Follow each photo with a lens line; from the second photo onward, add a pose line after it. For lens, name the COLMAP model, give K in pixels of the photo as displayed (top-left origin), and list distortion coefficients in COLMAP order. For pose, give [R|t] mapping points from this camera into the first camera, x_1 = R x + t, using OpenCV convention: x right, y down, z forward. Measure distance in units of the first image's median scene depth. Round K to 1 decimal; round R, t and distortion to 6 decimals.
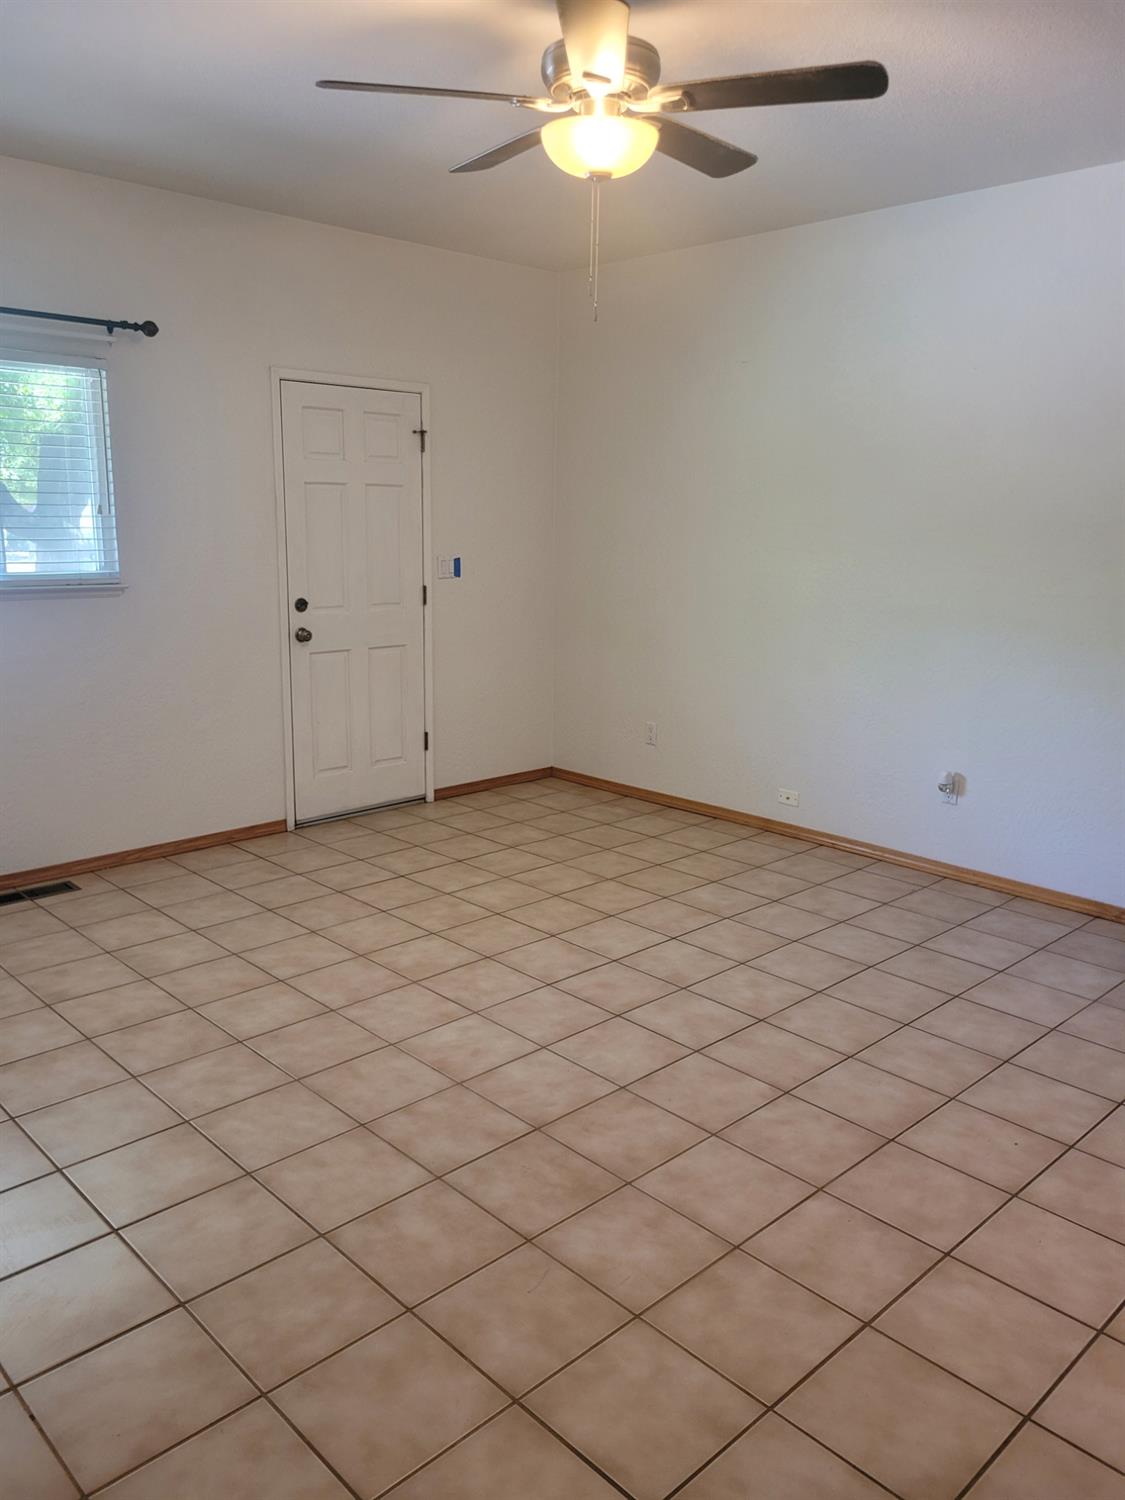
lens RADIAL K [[1138.5, 0, 562.5], [0, 1138.5, 750.0], [0, 0, 1]] dist [0.061766, -0.058219]
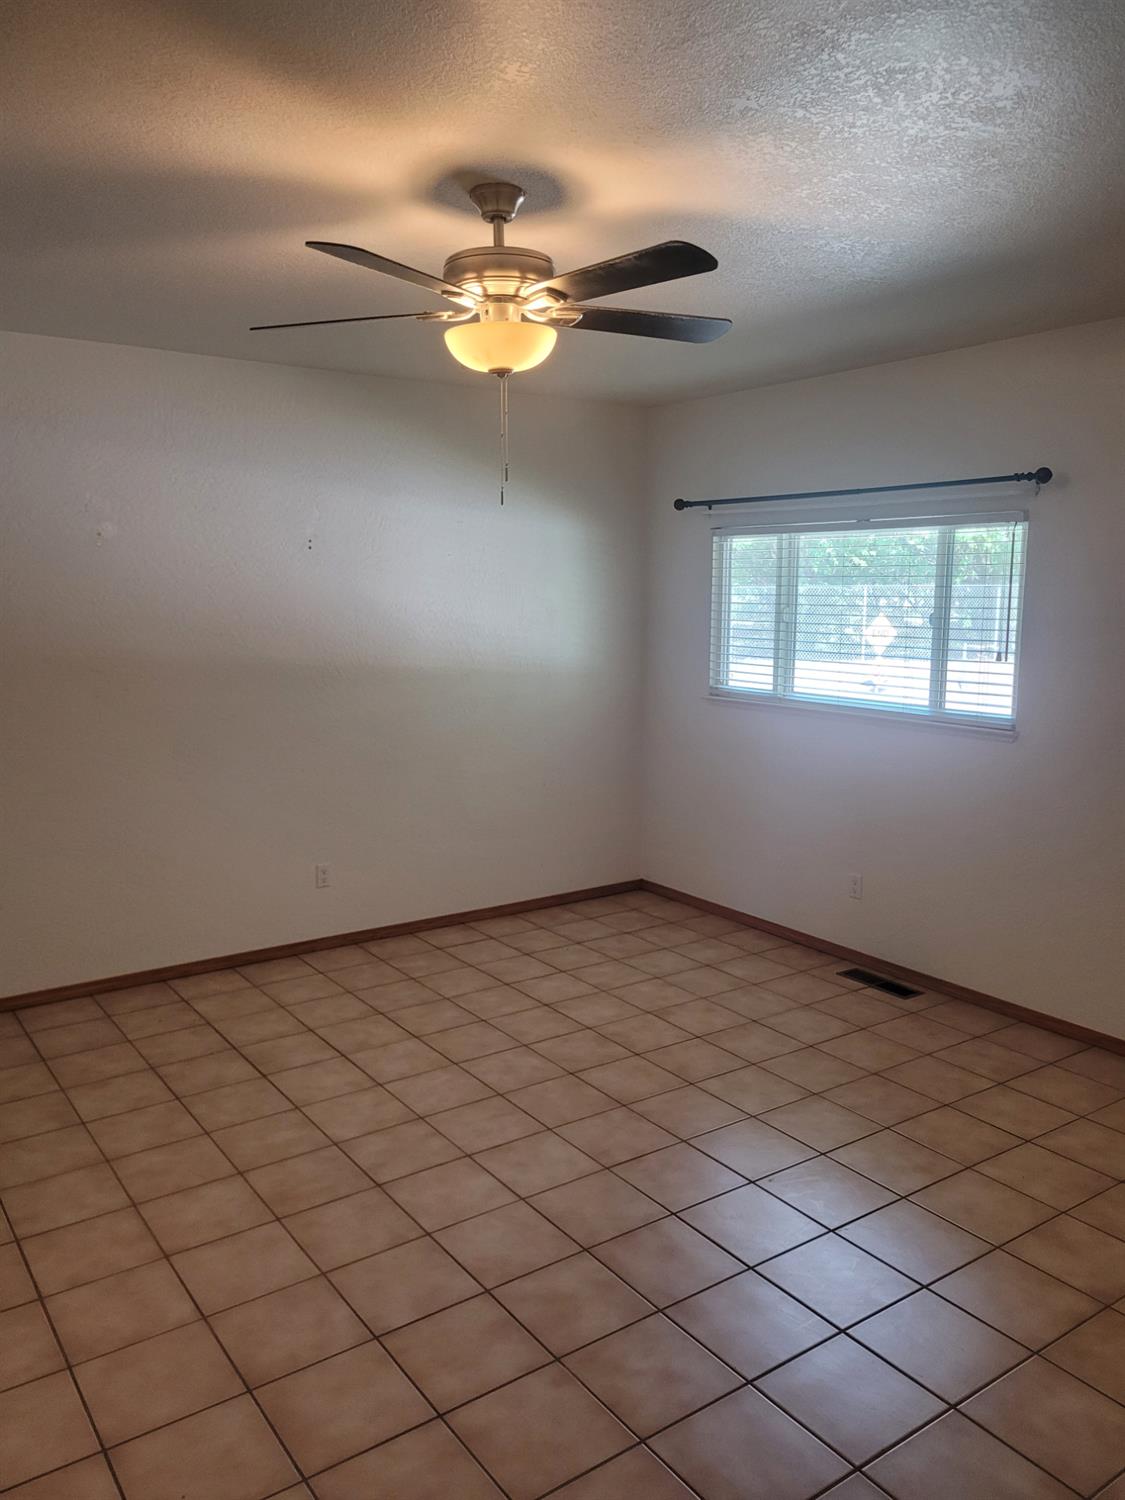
lens RADIAL K [[1138.5, 0, 562.5], [0, 1138.5, 750.0], [0, 0, 1]] dist [0.061766, -0.058219]
pose [[-0.154568, 0.128511, -0.979588, 0.934567], [-0.205286, 0.965687, 0.159079, -0.299251], [0.966419, 0.225685, -0.122883, 1.072576]]
